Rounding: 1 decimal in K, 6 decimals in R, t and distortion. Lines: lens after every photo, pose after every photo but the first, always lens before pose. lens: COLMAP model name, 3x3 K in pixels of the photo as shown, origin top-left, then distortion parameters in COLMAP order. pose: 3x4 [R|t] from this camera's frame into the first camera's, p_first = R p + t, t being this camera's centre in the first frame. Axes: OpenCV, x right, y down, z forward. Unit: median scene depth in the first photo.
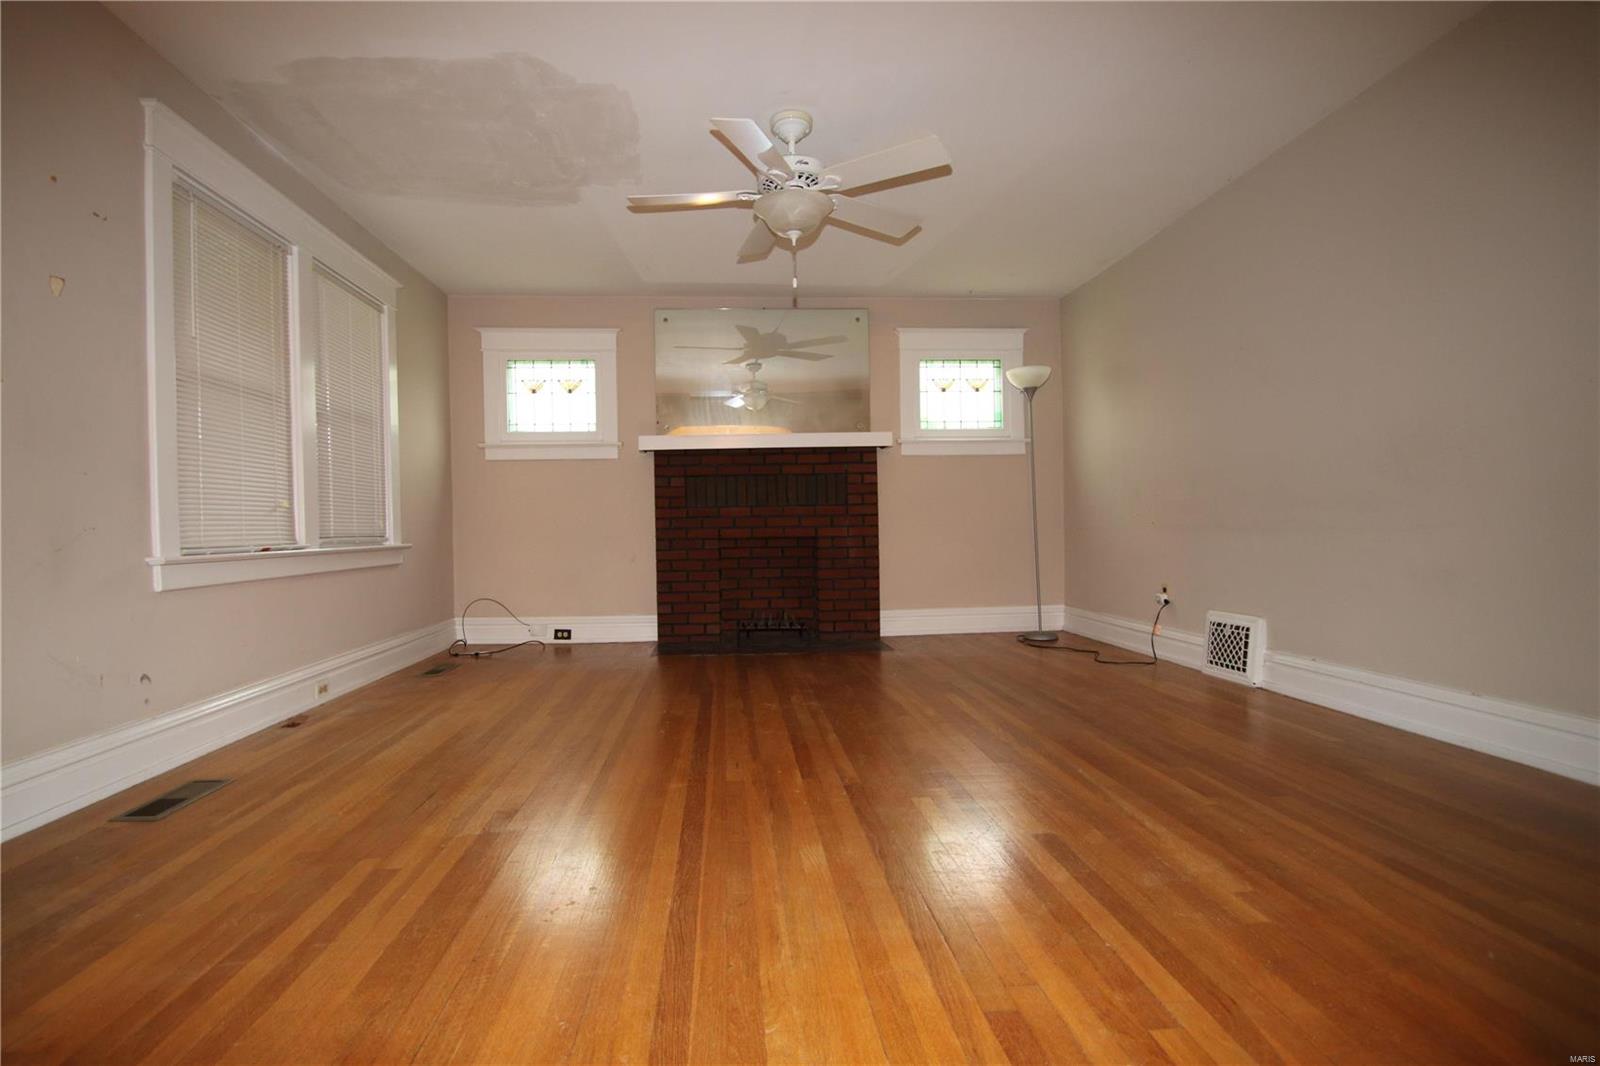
lens RADIAL K [[750.5, 0, 787.7], [0, 750.5, 535.2], [0, 0, 1]] dist [0.000886, 0.000068]
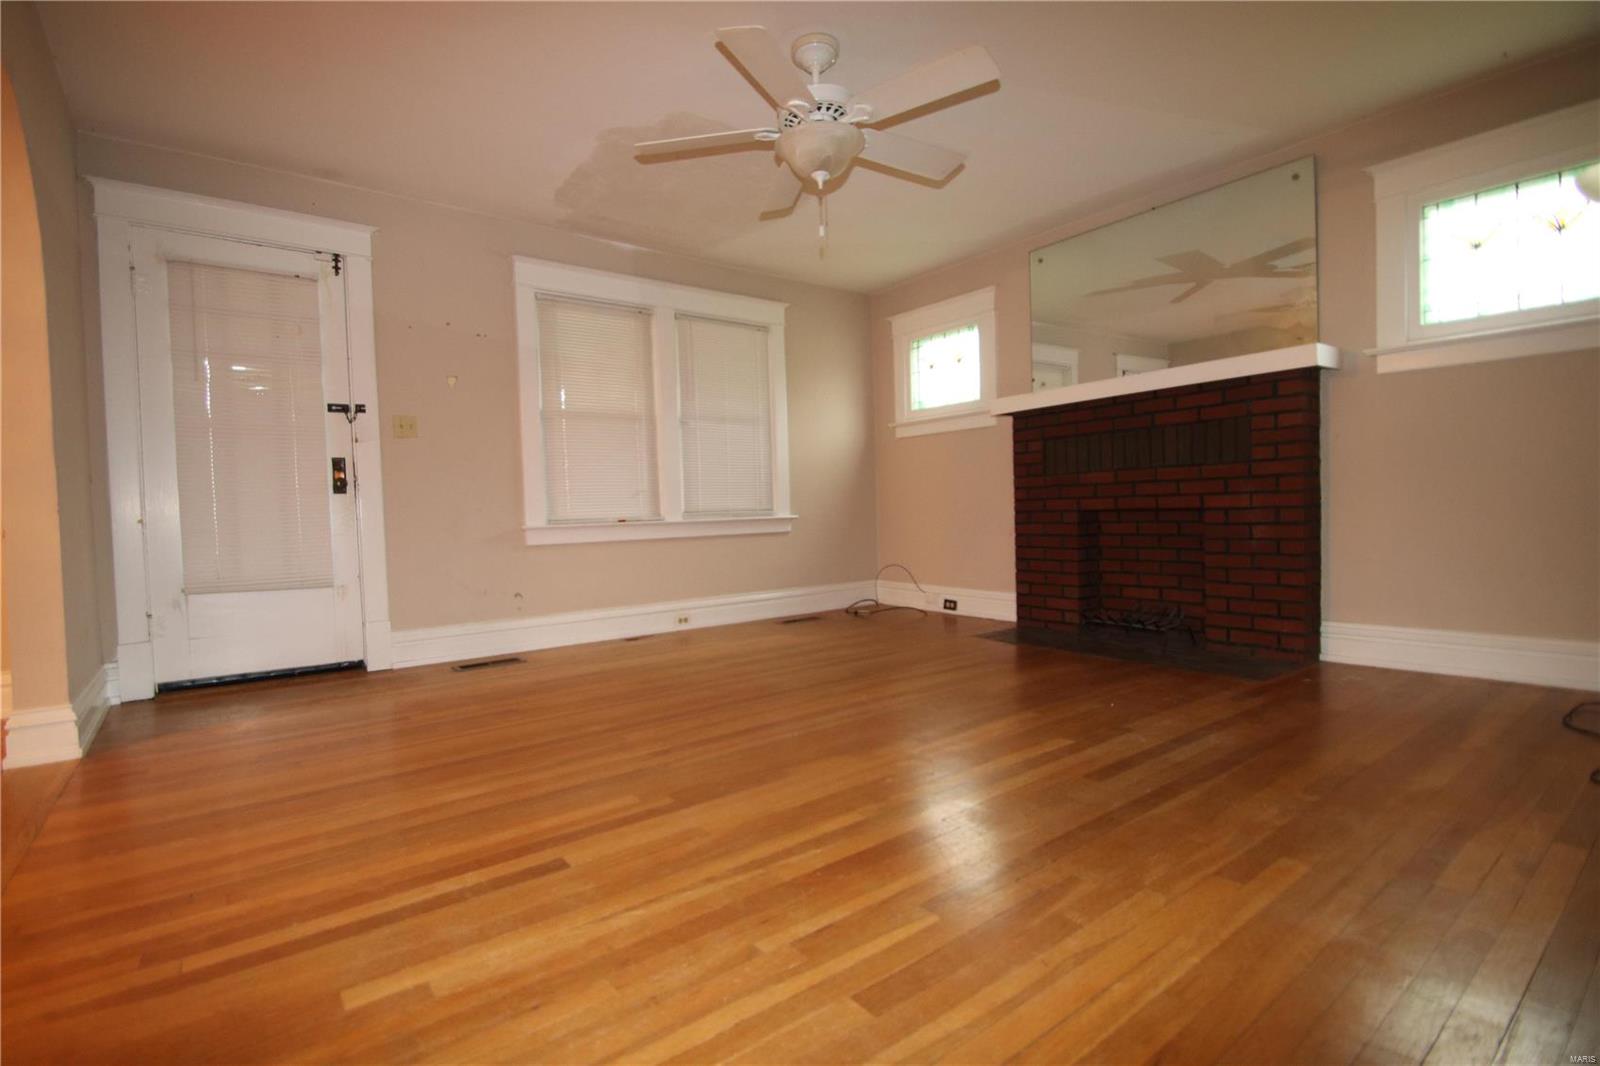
lens RADIAL K [[750.5, 0, 787.7], [0, 750.5, 535.2], [0, 0, 1]] dist [0.000886, 0.000068]
pose [[0.540967, 0.028709, -0.840554, 0.434867], [0.010879, 0.999095, 0.041125, -0.005986], [0.840974, -0.031392, 0.540165, 0.272786]]
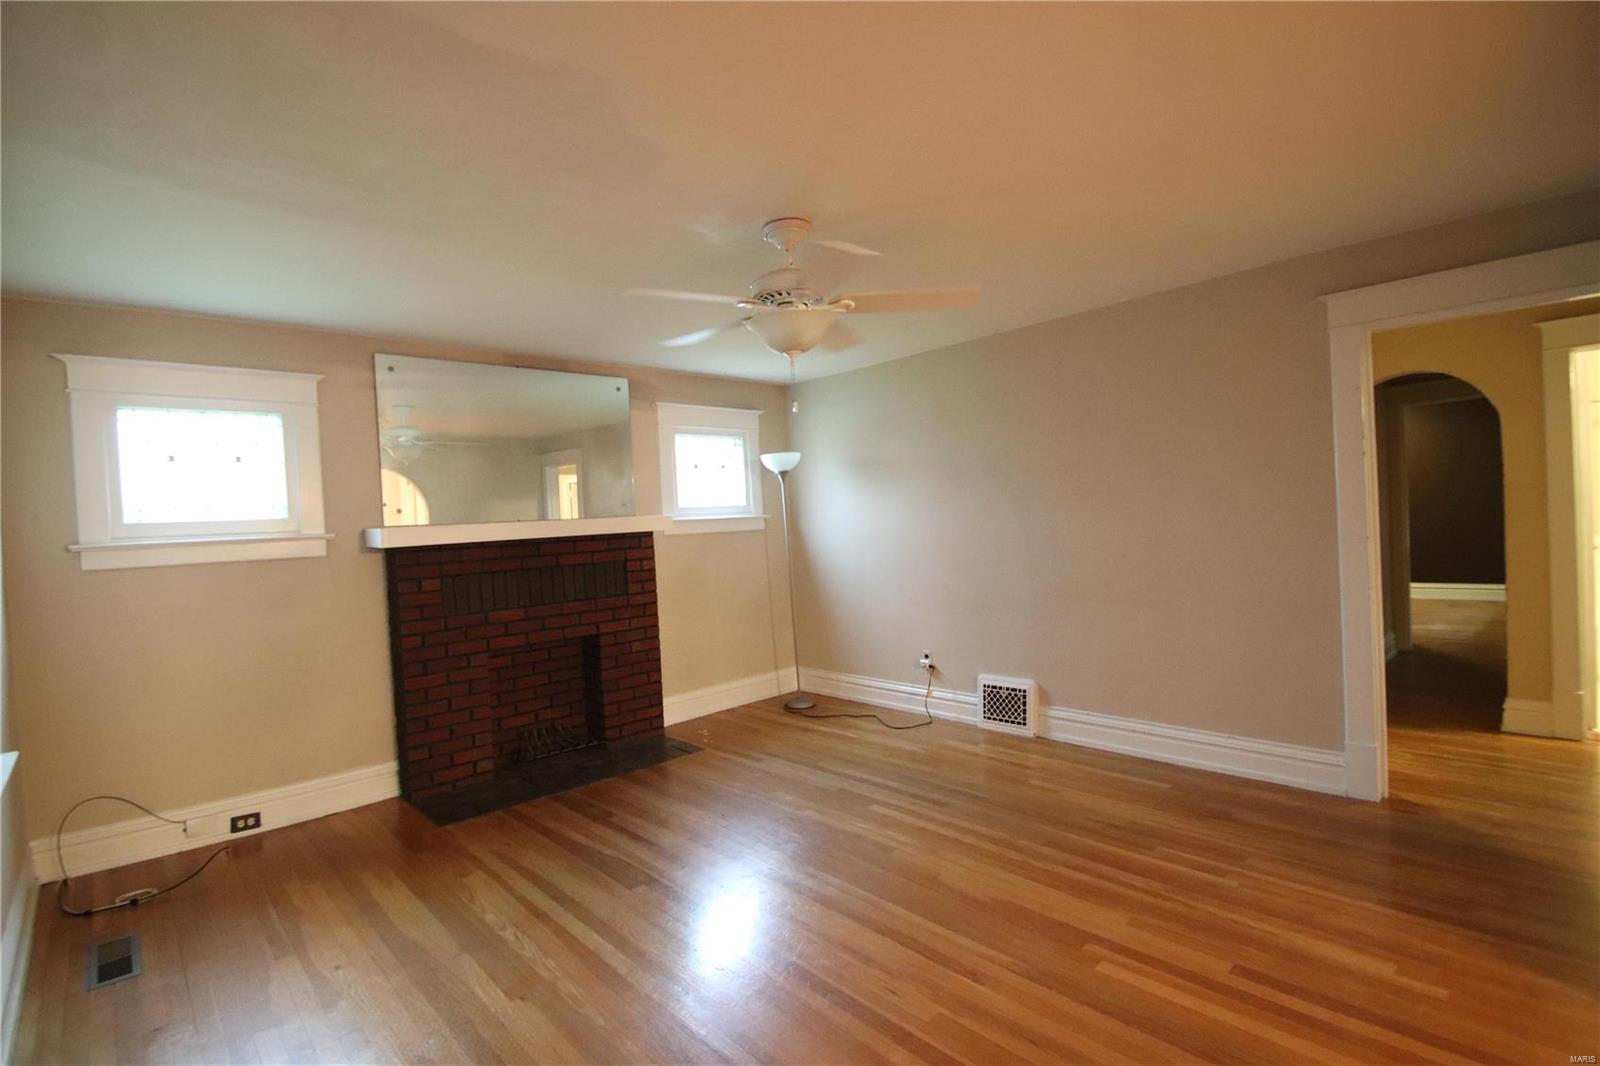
lens RADIAL K [[725.2, 0, 785.5], [0, 725.2, 535.3], [0, 0, 1]] dist [-0.004355, -0.000894]
pose [[0.789562, -0.031310, 0.612872, -0.309349], [0.039637, 0.999214, -0.000016, -0.106161], [-0.612390, 0.024305, 0.790182, 0.188860]]
